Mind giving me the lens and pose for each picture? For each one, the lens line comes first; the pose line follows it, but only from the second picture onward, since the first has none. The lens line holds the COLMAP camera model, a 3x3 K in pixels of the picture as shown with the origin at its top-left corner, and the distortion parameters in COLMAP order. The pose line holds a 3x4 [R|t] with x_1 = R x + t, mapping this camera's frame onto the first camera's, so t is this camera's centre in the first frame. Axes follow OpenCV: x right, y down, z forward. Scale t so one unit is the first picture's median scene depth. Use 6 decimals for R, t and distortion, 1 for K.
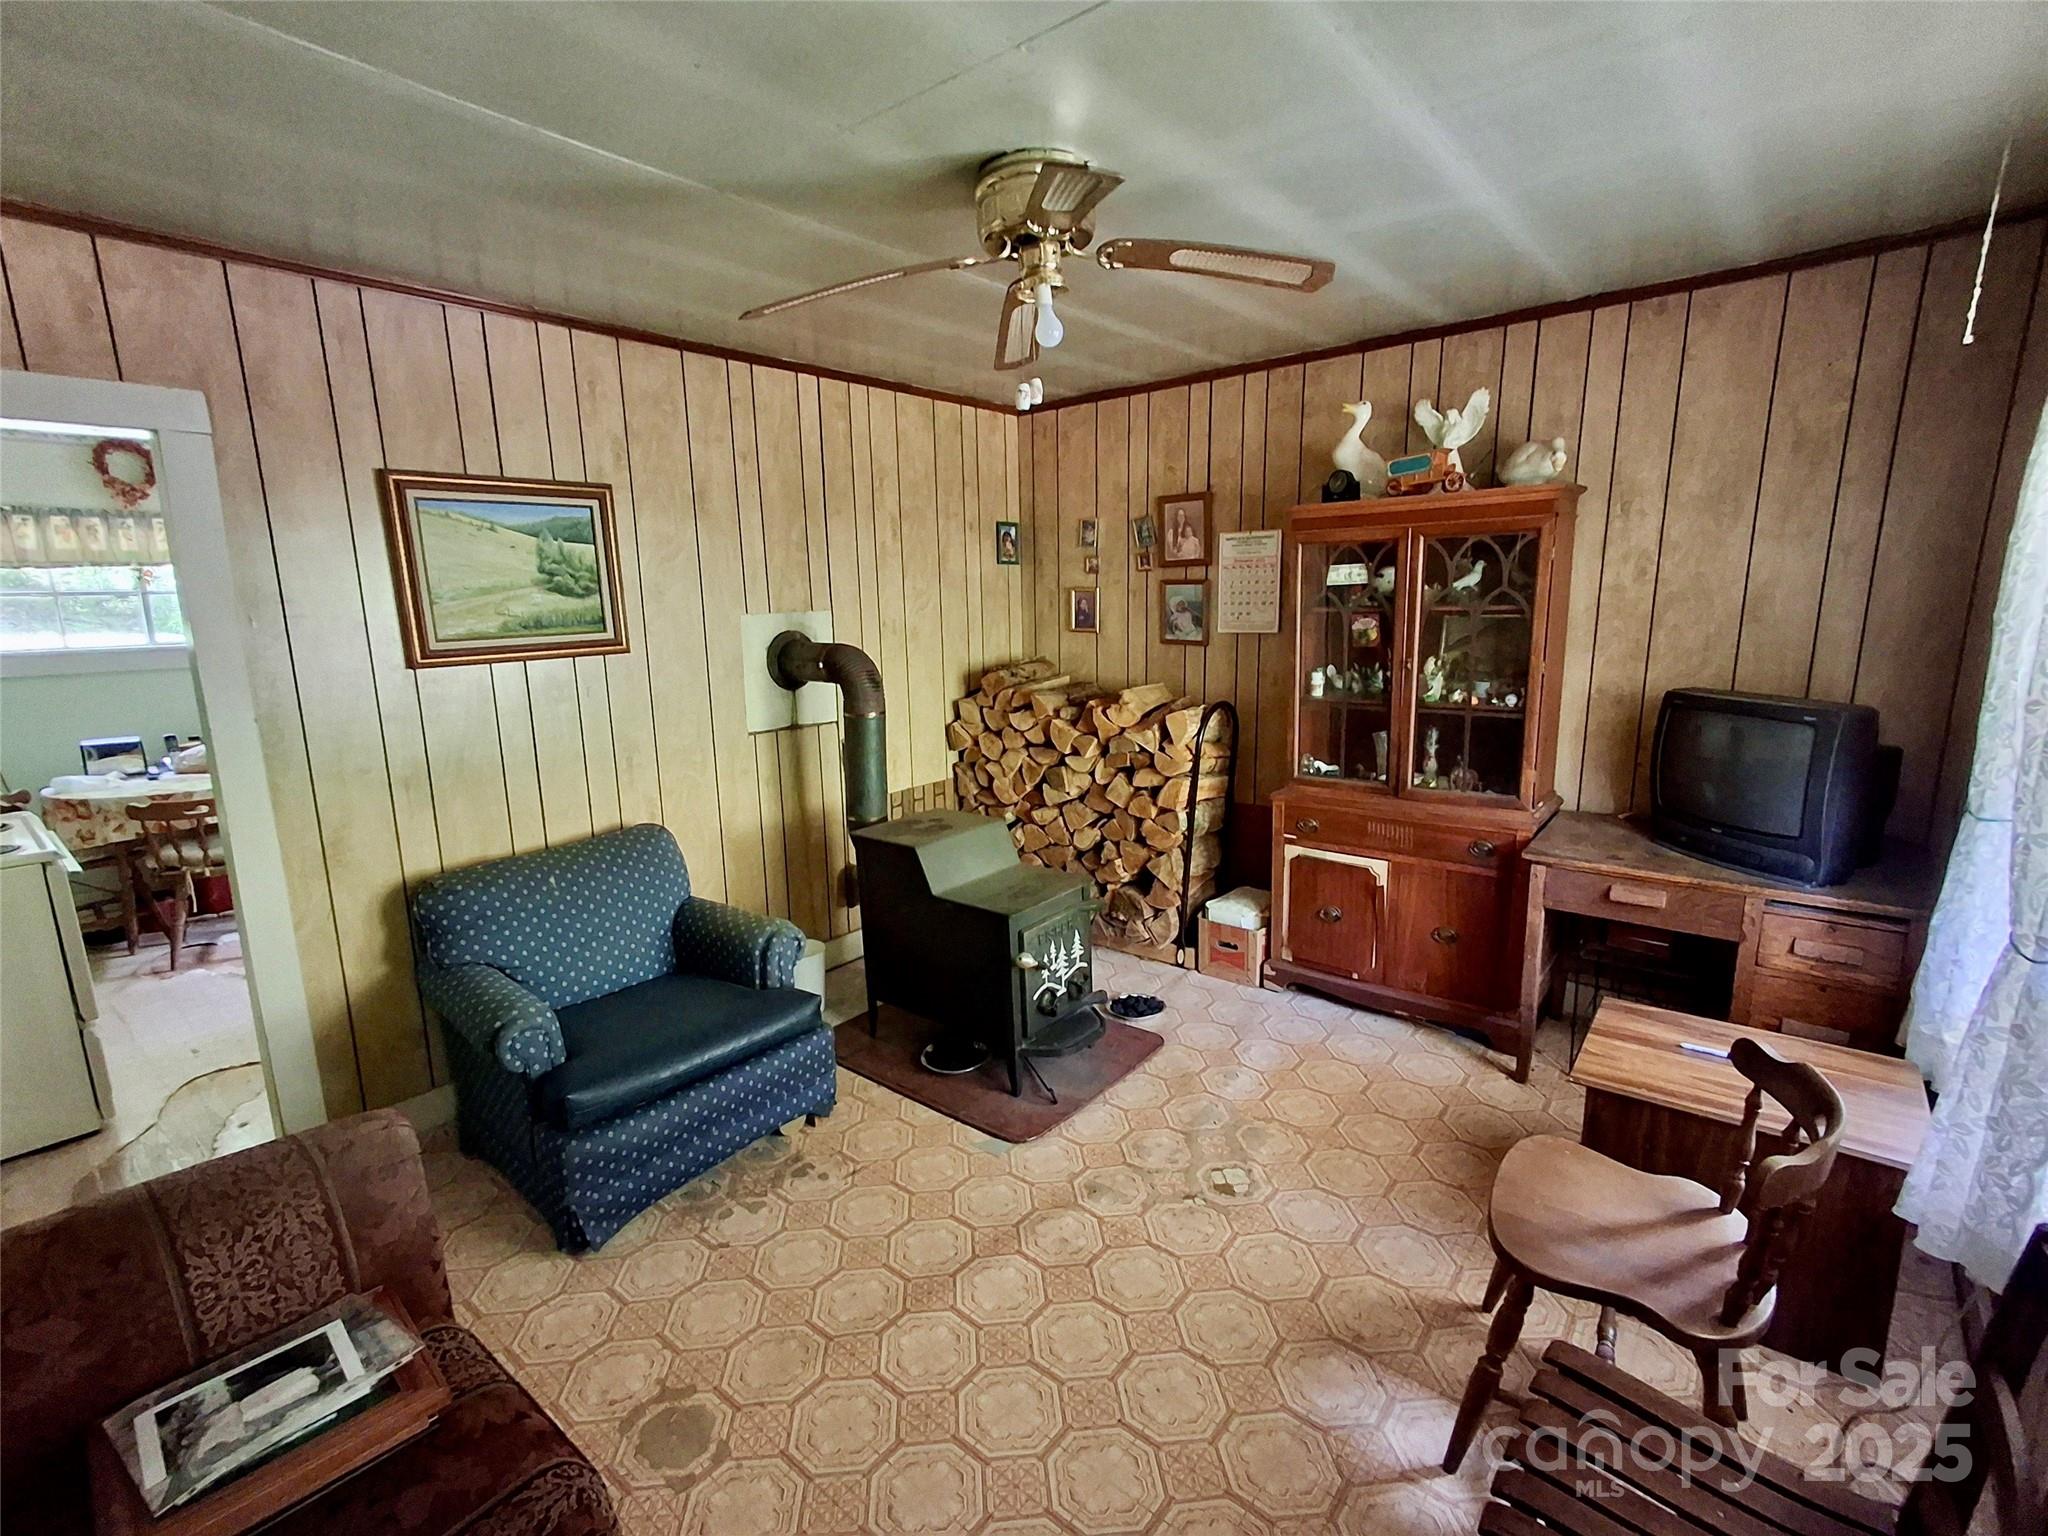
lens RADIAL K [[941.4, 0, 1024.0], [0, 941.4, 768.0], [0, 0, 1]] dist [0.012092, 0.009664]
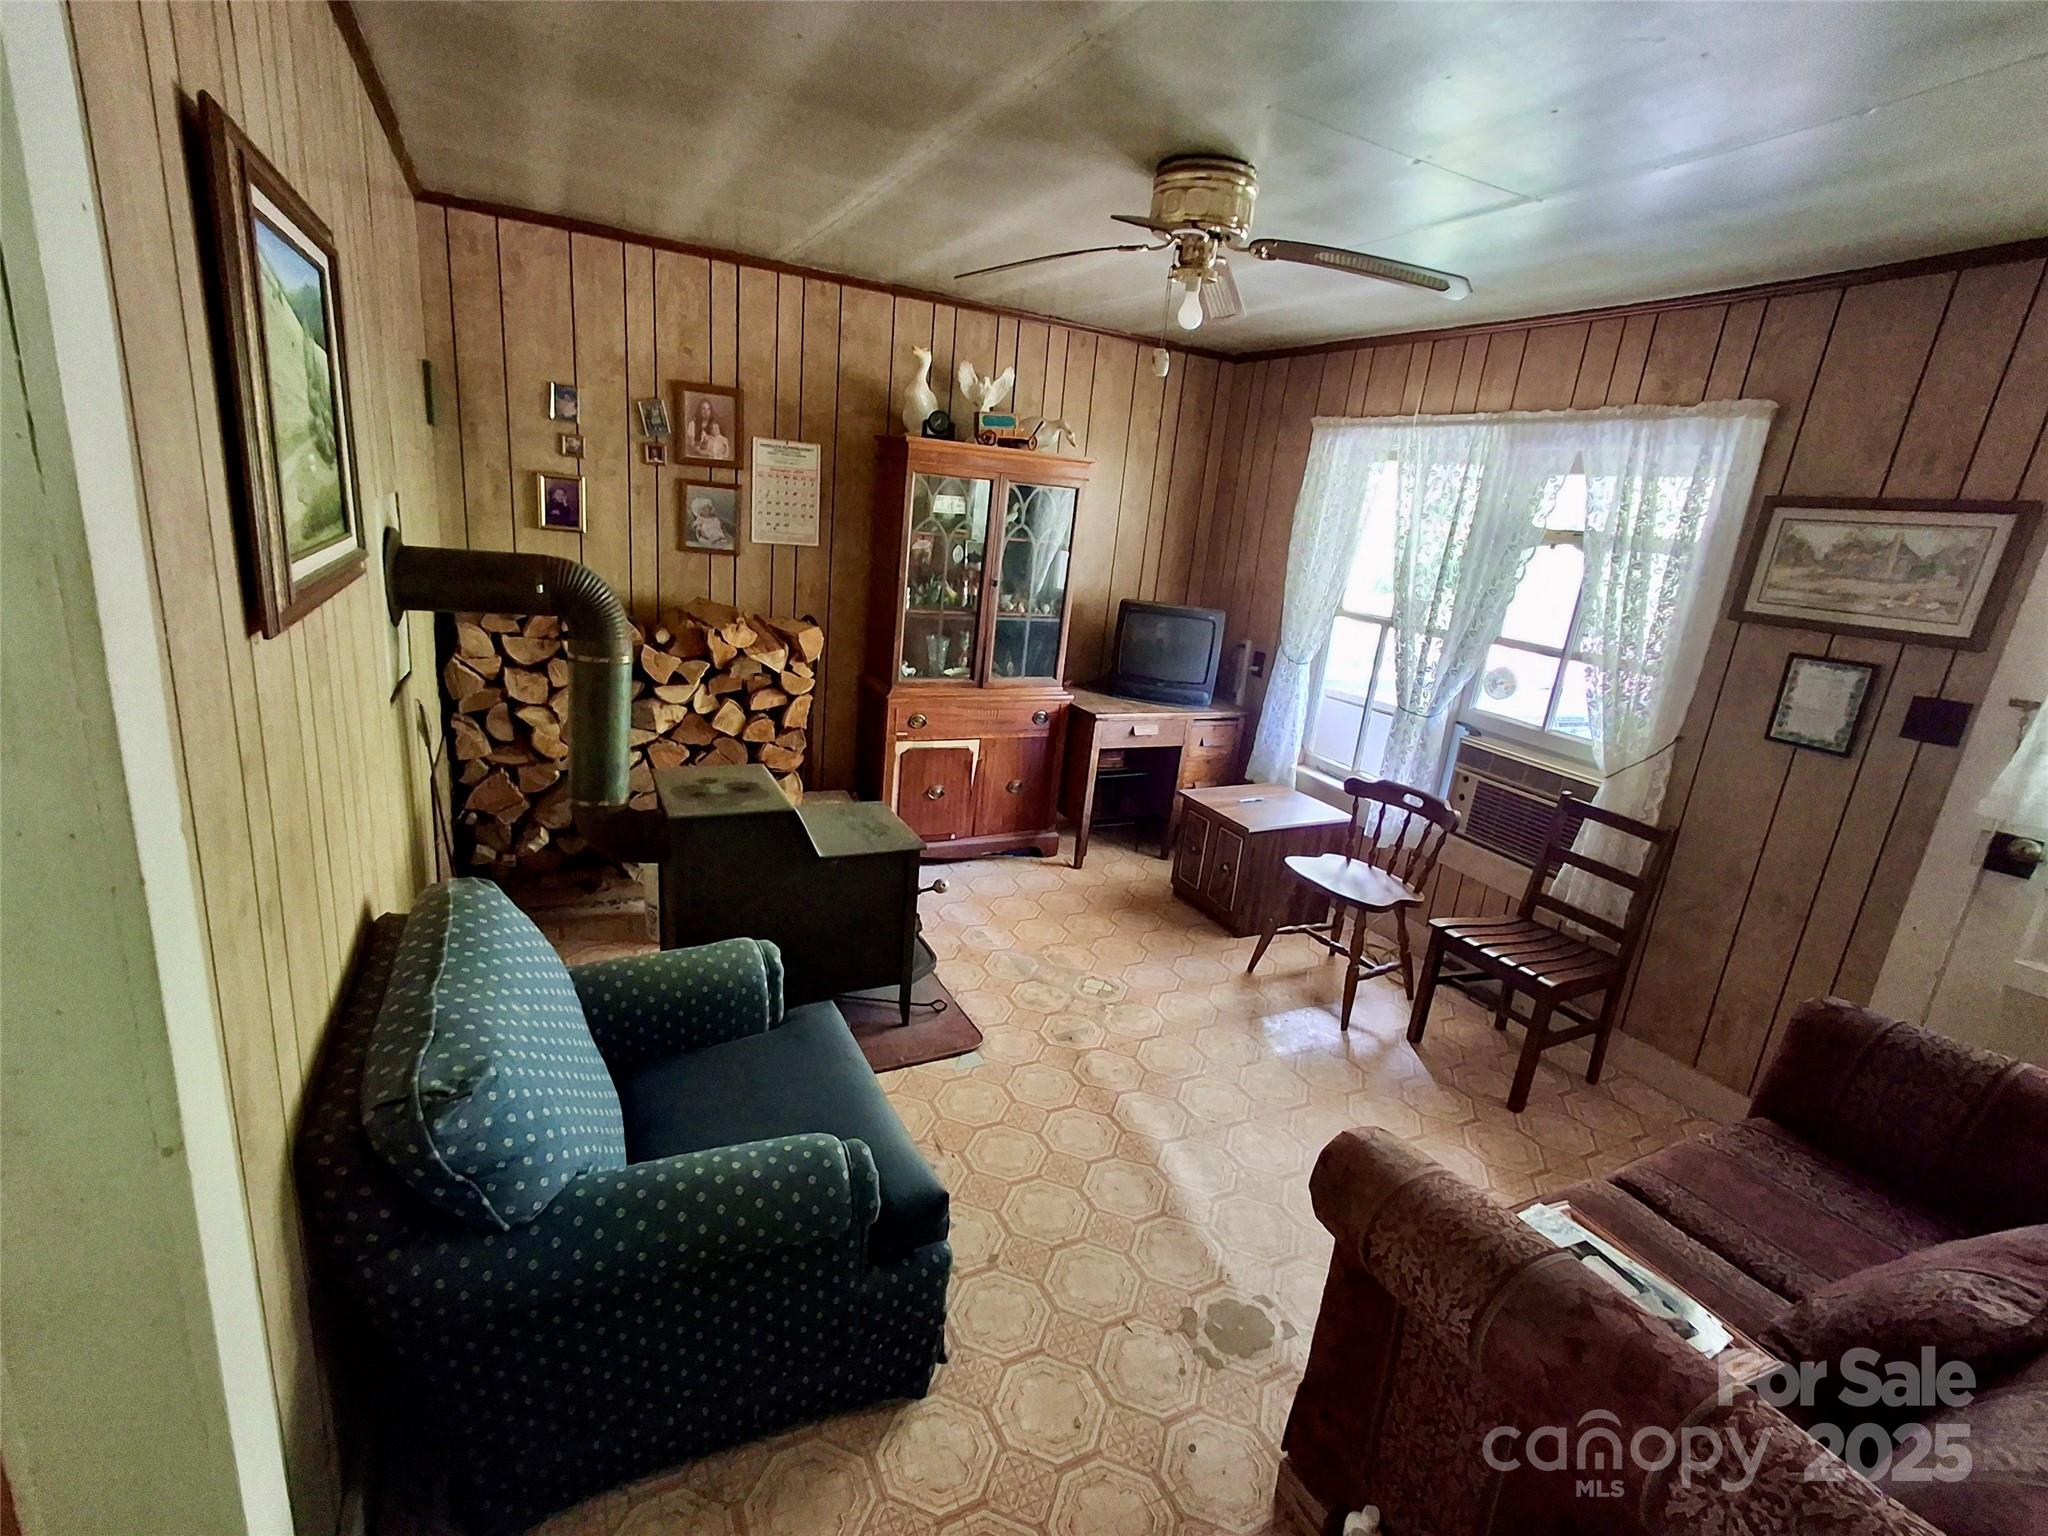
lens RADIAL K [[941.4, 0, 1024.0], [0, 941.4, 768.0], [0, 0, 1]] dist [0.012092, 0.009664]
pose [[0.395138, -0.189375, 0.898890, -0.639752], [0.072788, 0.981898, 0.174866, -0.069919], [-0.915733, -0.003668, 0.401770, 0.379720]]
